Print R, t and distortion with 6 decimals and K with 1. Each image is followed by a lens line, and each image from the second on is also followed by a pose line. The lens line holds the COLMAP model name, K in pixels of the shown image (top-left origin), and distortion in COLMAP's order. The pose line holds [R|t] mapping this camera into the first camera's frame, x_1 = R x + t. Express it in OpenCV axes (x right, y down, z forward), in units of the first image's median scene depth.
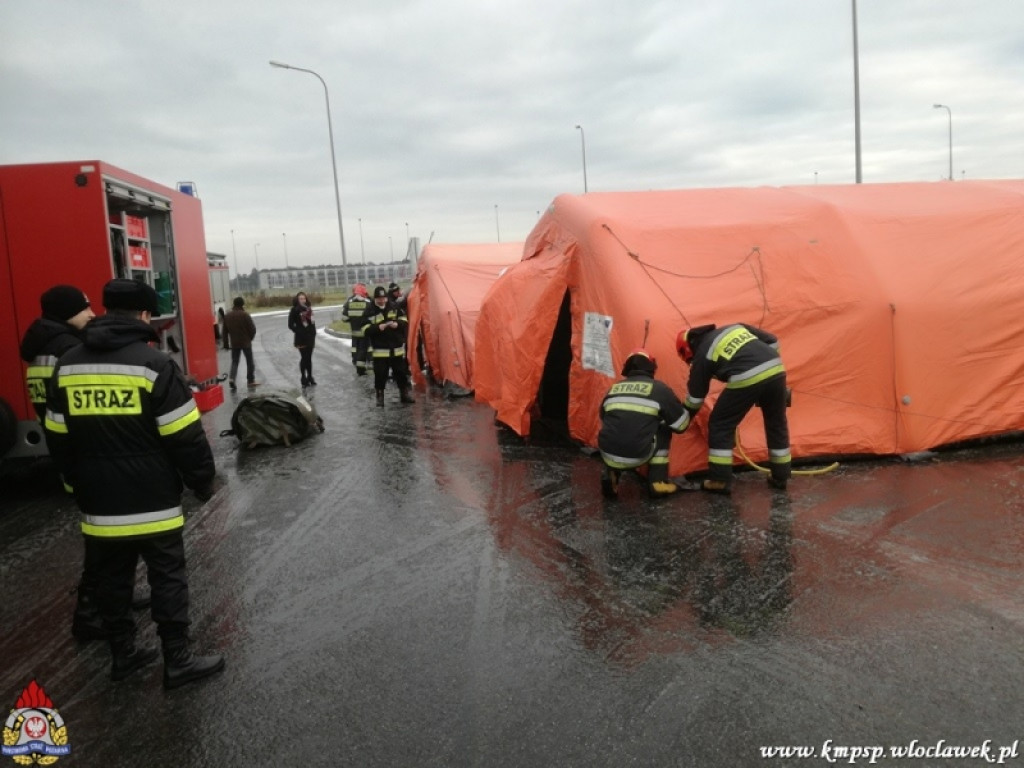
lens RADIAL K [[876.4, 0, 512.0], [0, 876.4, 384.0], [0, 0, 1]] dist [0.187462, -0.284480]
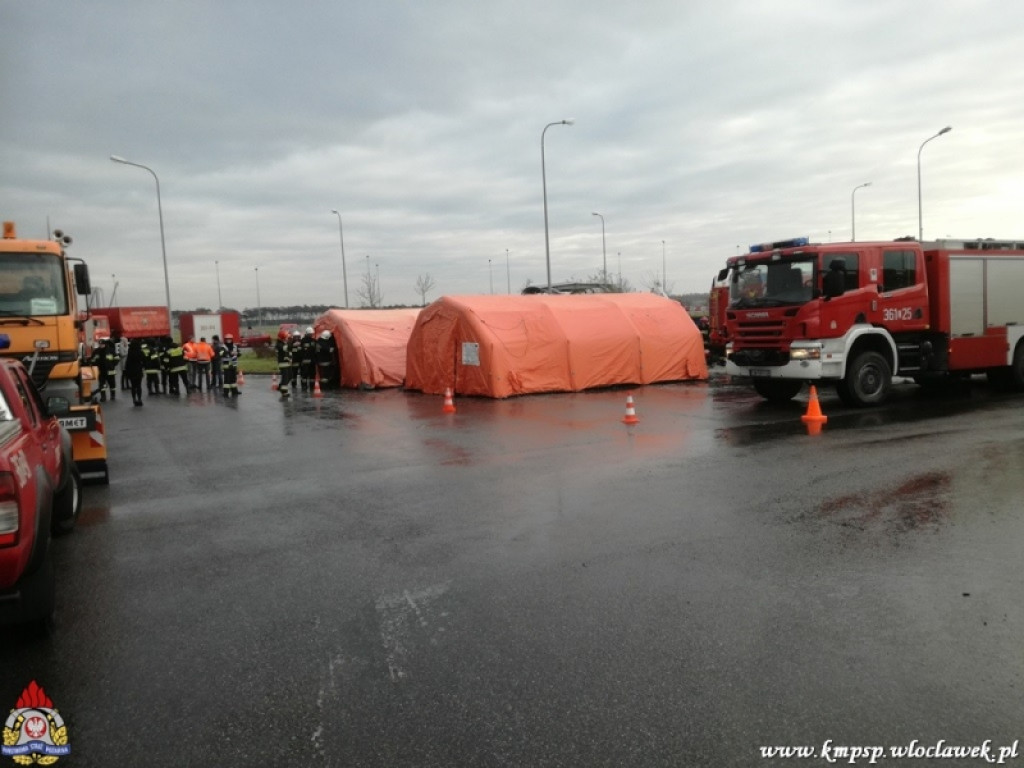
lens RADIAL K [[876.4, 0, 512.0], [0, 876.4, 384.0], [0, 0, 1]] dist [0.187462, -0.284480]
pose [[0.944636, -0.014565, 0.327797, -0.643267], [0.032138, 0.998318, -0.048256, 0.173667], [-0.326542, 0.056119, 0.943515, -1.519434]]
